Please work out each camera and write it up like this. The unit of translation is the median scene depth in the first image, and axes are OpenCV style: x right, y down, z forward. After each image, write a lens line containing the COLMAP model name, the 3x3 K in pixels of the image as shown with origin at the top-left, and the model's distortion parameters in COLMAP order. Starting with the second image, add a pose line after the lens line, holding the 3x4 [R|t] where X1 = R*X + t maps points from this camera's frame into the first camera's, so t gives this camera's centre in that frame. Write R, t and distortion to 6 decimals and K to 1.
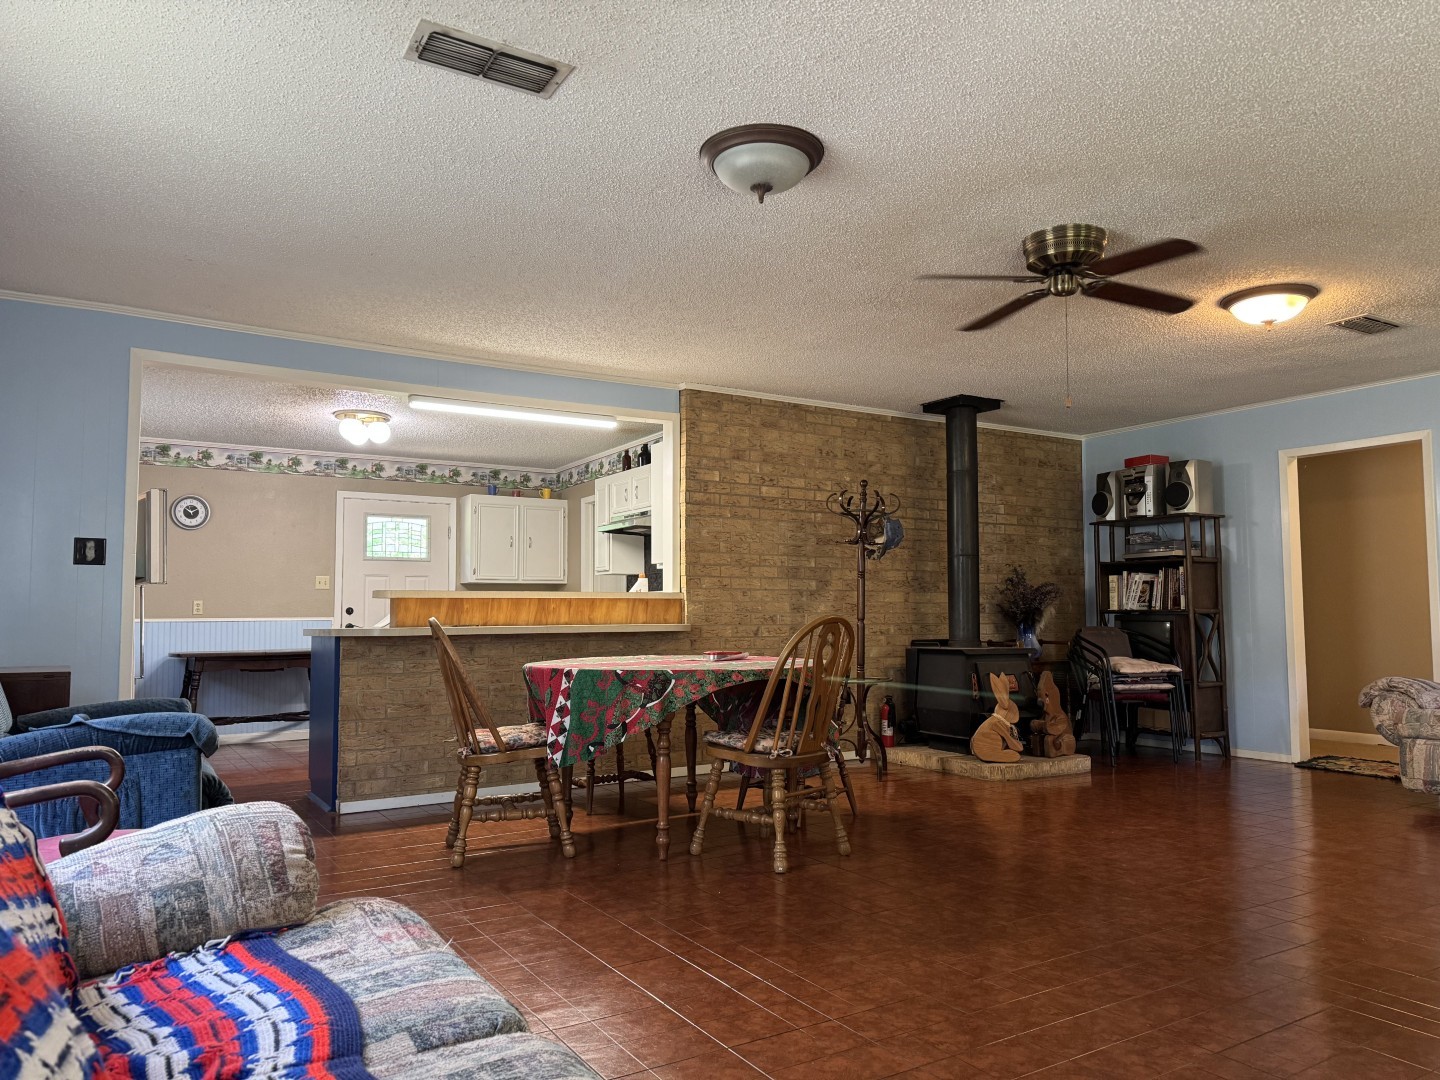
lens RADIAL K [[994.7, 0, 718.2], [0, 994.7, 518.3], [0, 0, 1]] dist [0.160250, -0.320444]
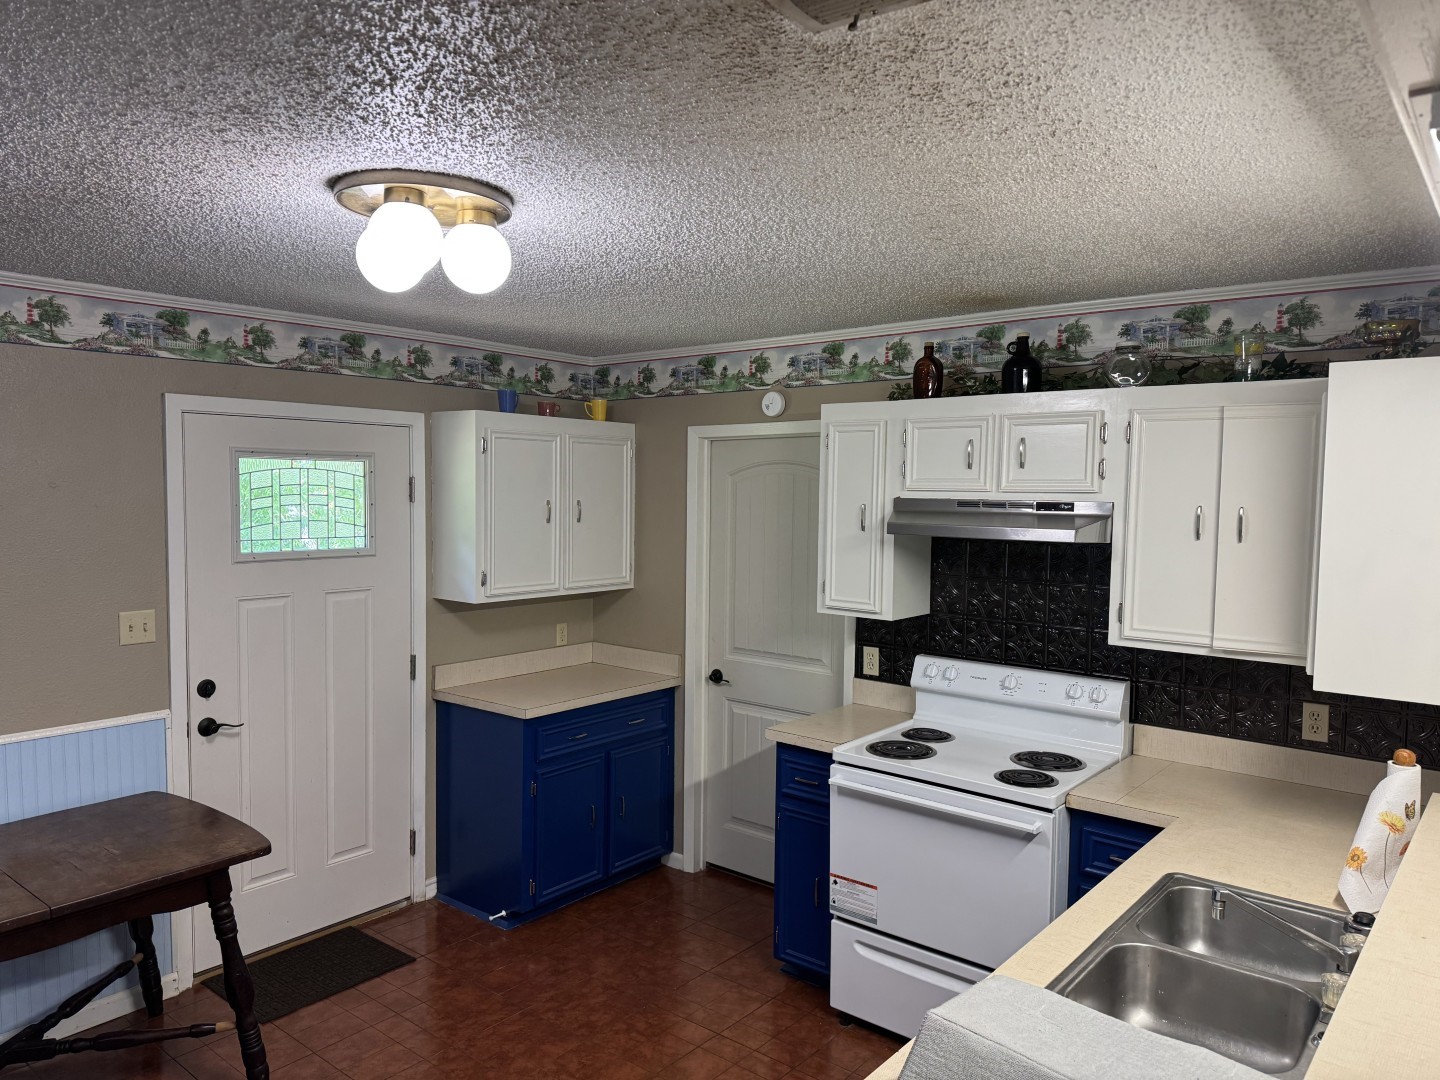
lens RADIAL K [[1010.2, 0, 719.1], [0, 1010.2, 558.5], [0, 0, 1]] dist [0.208033, -0.335371]
pose [[0.945410, -0.005947, 0.325828, -0.291786], [-0.049724, 0.985494, 0.162265, -0.038470], [-0.322066, -0.169609, 0.931400, 0.521168]]
